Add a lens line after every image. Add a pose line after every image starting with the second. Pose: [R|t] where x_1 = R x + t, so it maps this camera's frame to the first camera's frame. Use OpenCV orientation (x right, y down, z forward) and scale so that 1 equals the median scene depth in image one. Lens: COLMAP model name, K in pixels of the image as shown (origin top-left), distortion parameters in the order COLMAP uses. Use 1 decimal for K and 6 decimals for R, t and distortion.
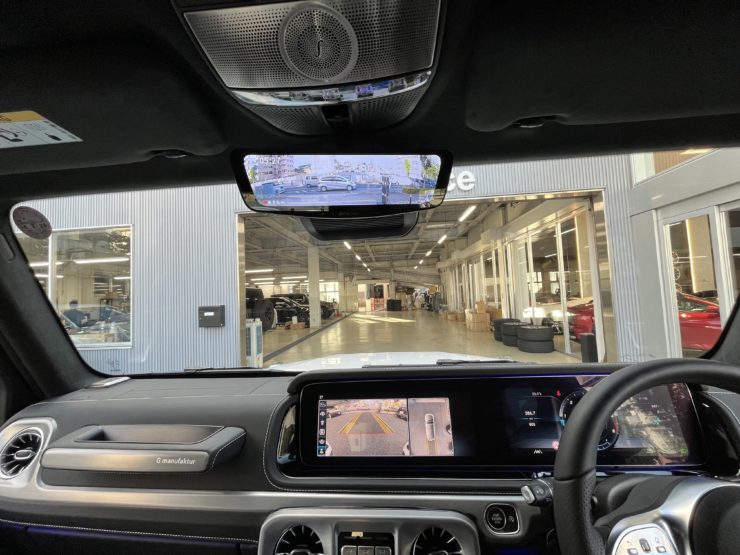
lens RADIAL K [[302.4, 0, 370.0], [0, 302.4, 277.5], [0, 0, 1]] dist [0.000096, 0.000178]
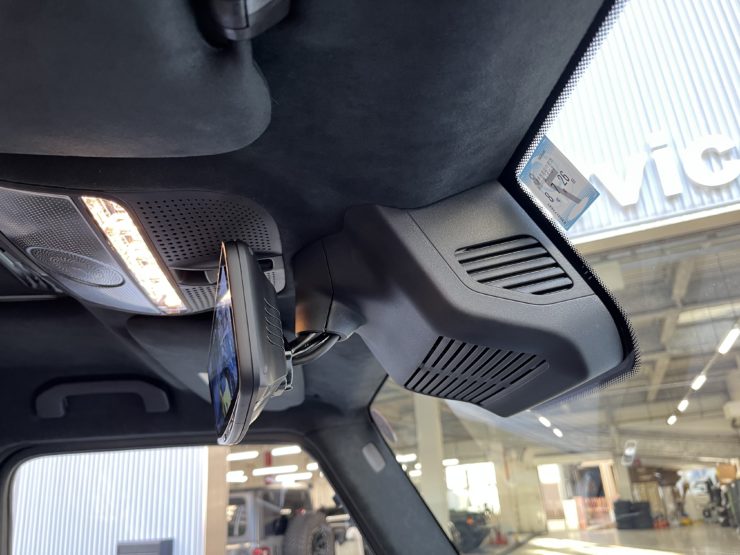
lens RADIAL K [[548.7, 0, 370.0], [0, 548.7, 277.5], [0, 0, 1]] dist [0.000079, -0.056997]
pose [[0.939255, -0.139176, -0.313735, 0.038486], [0.037636, 0.950346, -0.308910, -0.005461], [0.341150, 0.278338, 0.897856, 0.210988]]
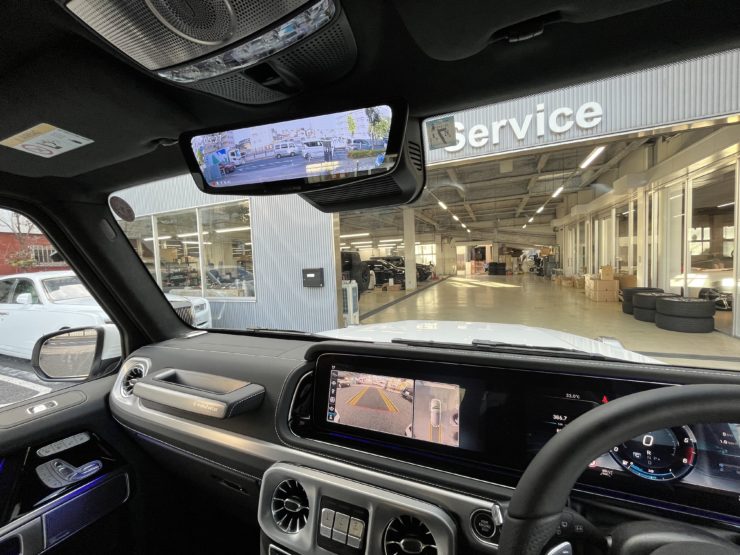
lens RADIAL K [[302.4, 0, 370.0], [0, 302.4, 277.5], [0, 0, 1]] dist [0.000096, 0.000178]
pose [[0.945768, 0.021744, -0.324113, 0.025834], [0.018949, 0.992365, 0.121869, -0.002801], [0.324289, -0.121402, 0.938136, 0.010176]]
